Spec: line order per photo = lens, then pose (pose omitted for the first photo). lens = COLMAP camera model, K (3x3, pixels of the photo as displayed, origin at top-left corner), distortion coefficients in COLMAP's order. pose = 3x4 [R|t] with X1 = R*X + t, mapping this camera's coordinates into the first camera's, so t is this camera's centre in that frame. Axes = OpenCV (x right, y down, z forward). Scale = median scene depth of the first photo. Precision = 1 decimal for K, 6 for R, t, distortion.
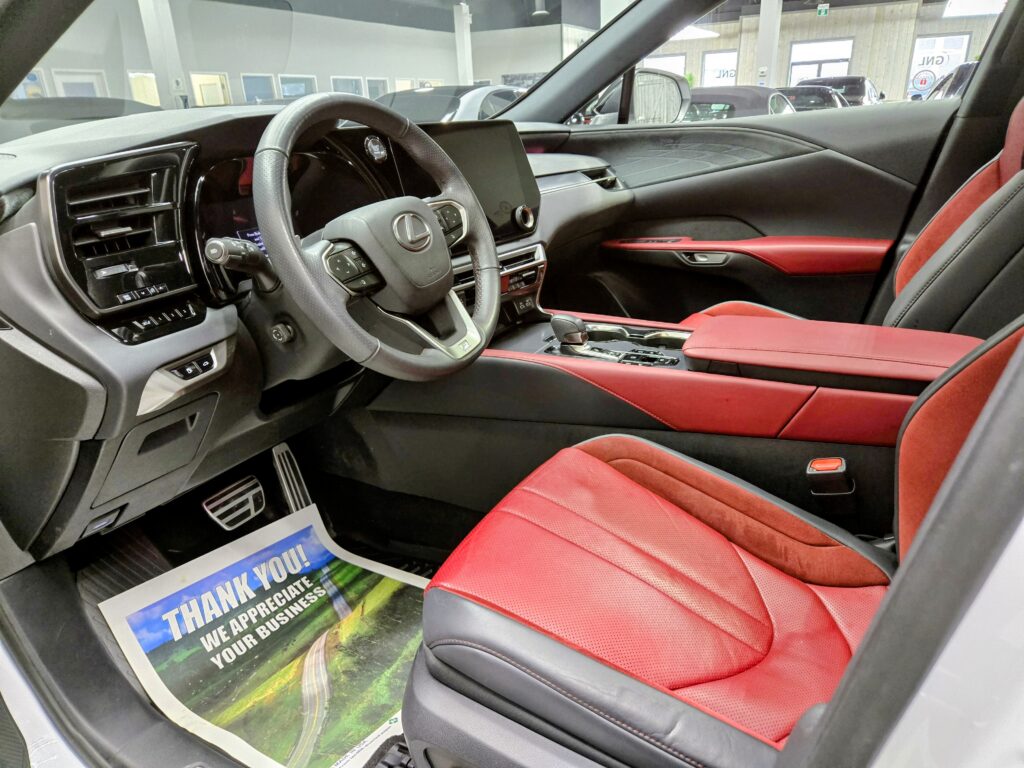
lens RADIAL K [[701.9, 0, 510.8], [0, 701.9, 388.5], [0, 0, 1]] dist [0.058050, -0.050700]
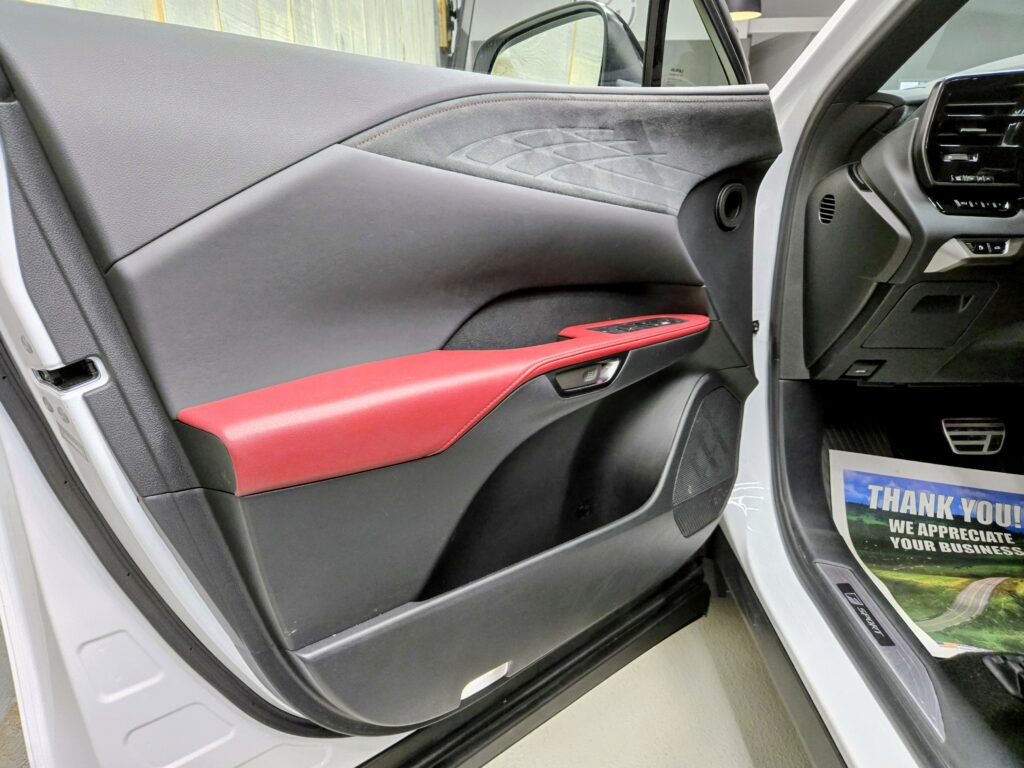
lens RADIAL K [[701.9, 0, 507.8], [0, 701.9, 380.1], [0, 0, 1]] dist [0.058050, -0.050700]
pose [[0.461654, 0.315794, -0.828945, 0.164279], [-0.343745, 0.925157, 0.161009, 0.167009], [0.817750, 0.210615, 0.535655, -0.176848]]
